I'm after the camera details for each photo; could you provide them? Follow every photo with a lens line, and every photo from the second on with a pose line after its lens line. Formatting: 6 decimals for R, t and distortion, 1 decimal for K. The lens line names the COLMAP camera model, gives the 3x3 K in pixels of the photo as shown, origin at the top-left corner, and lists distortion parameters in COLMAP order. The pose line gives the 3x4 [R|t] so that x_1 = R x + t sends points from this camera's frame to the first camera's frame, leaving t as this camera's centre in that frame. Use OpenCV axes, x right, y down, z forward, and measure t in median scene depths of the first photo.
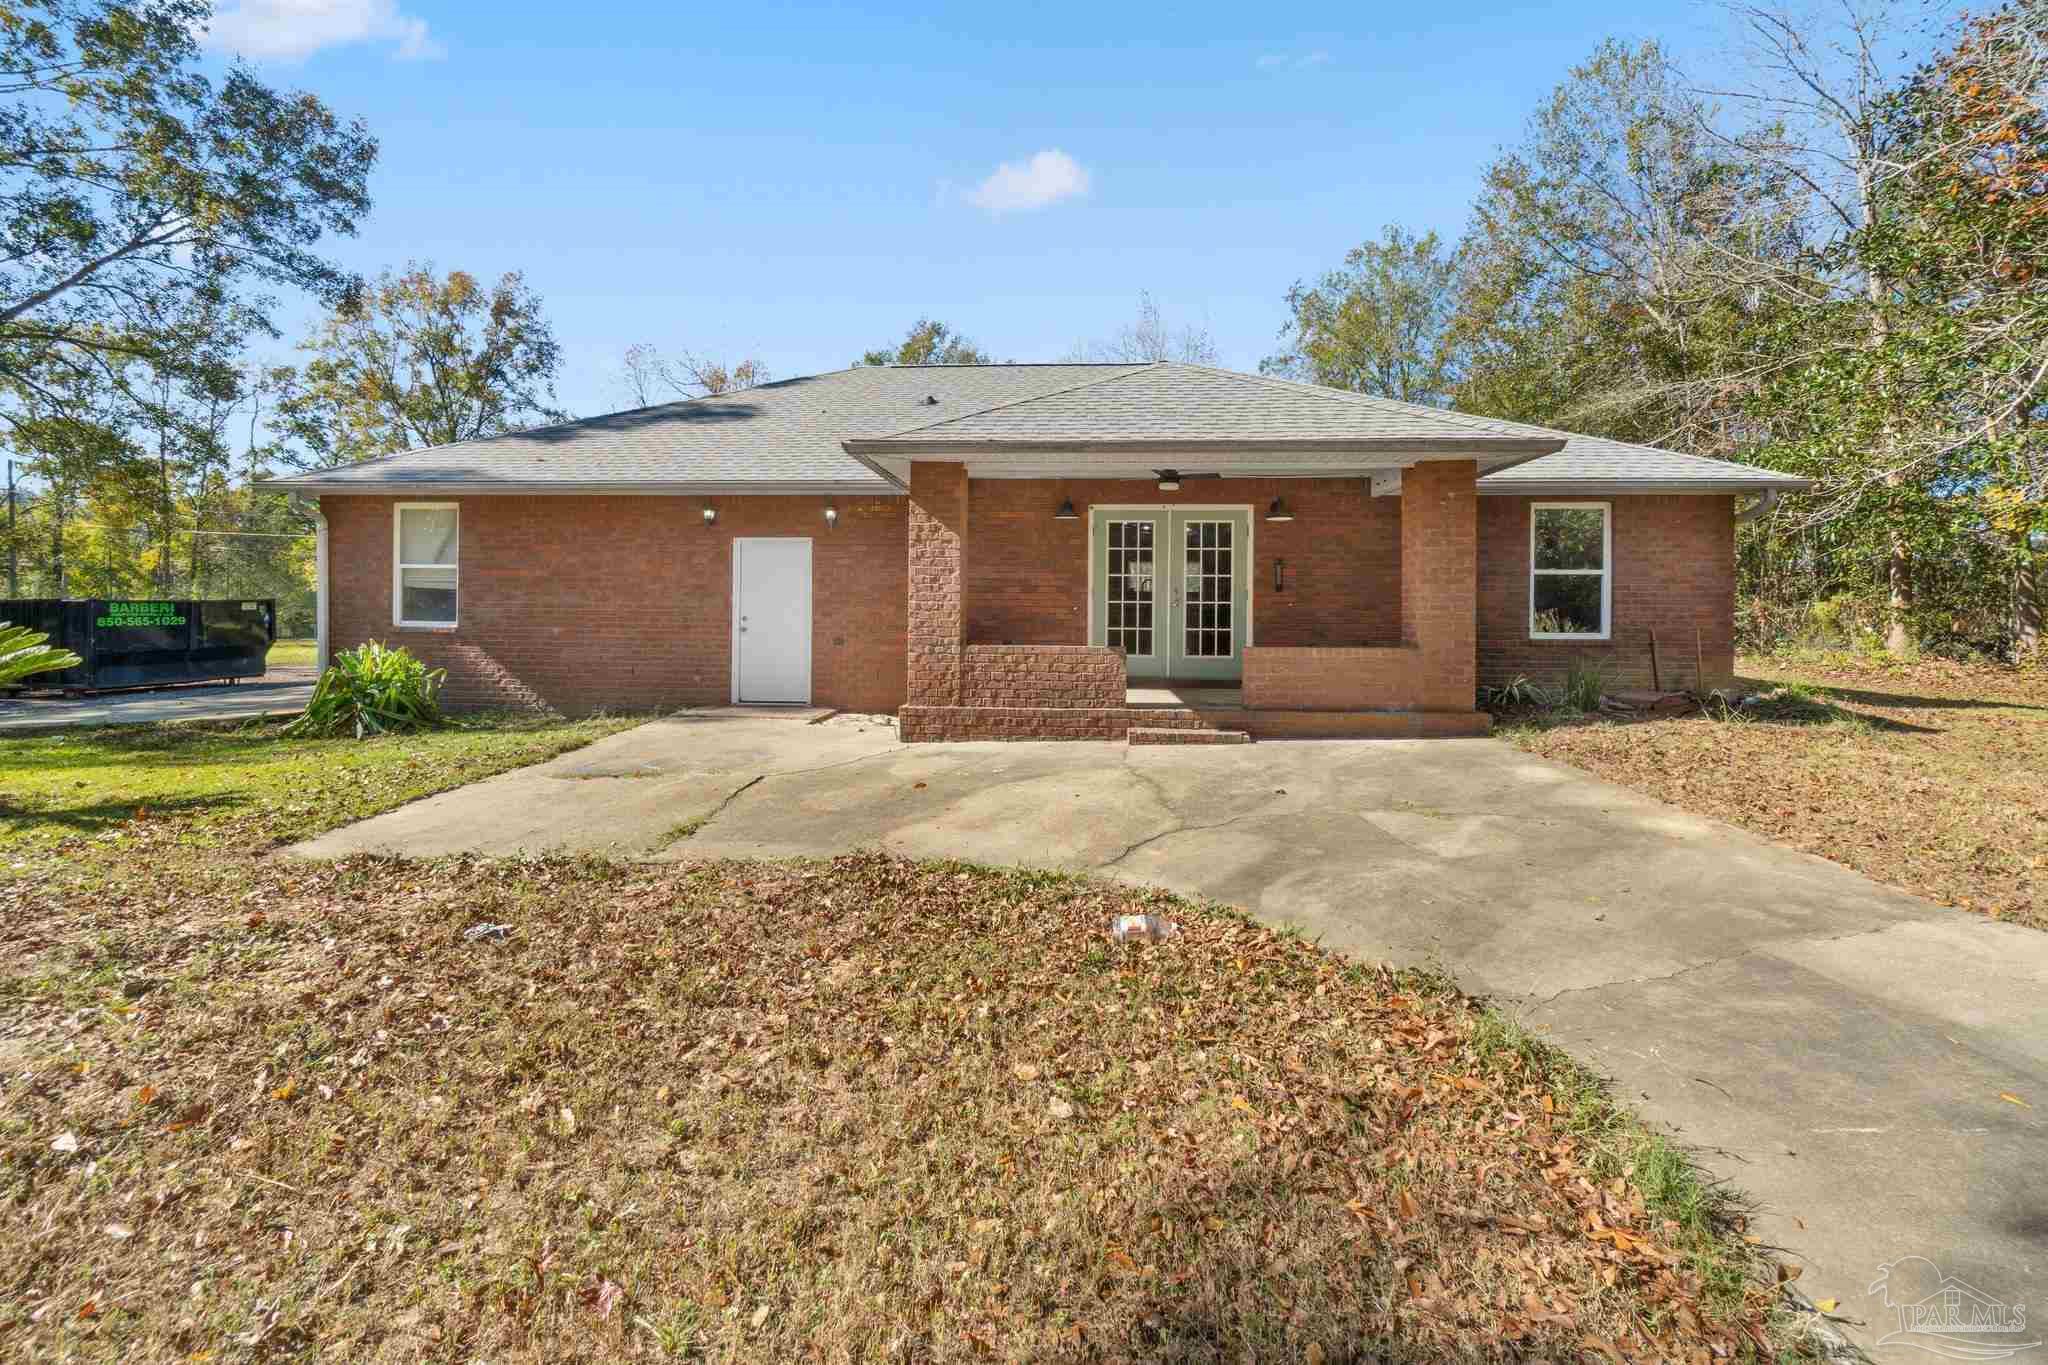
lens RADIAL K [[881.6, 0, 1040.7], [0, 881.6, 628.4], [0, 0, 1]] dist [-0.005539, 0.001229]
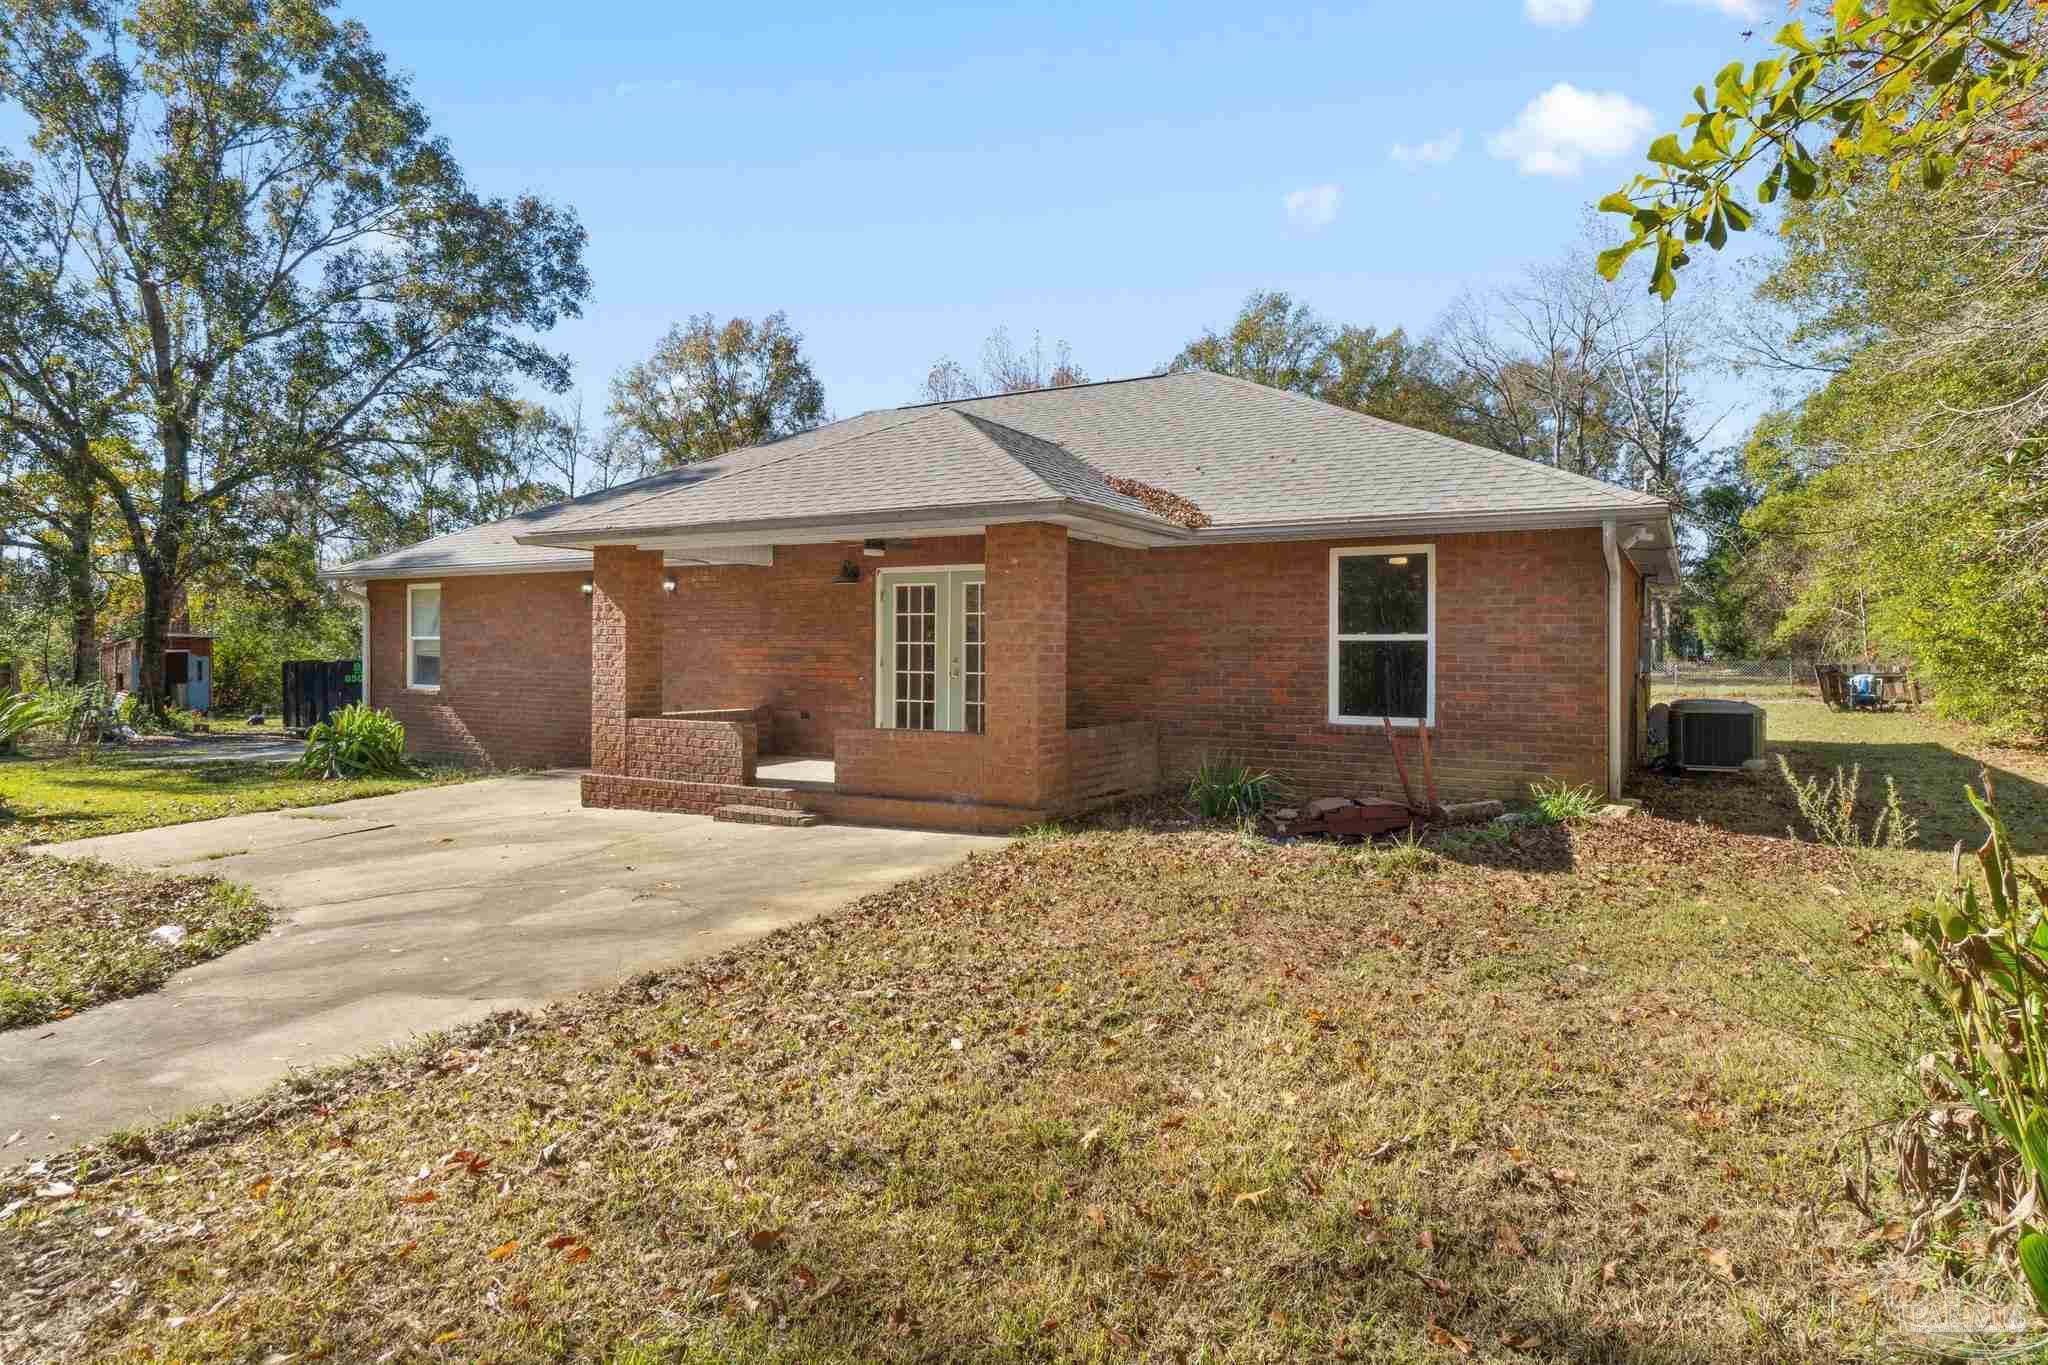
lens RADIAL K [[1135.8, 0, 1022.5], [0, 1135.8, 672.1], [0, 0, 1]] dist [-0.000898, -0.000208]
pose [[0.899845, 0.005051, -0.436180, 0.713841], [-0.007942, 0.999957, -0.004804, -0.025592], [0.436137, 0.007786, 0.899846, -0.013109]]
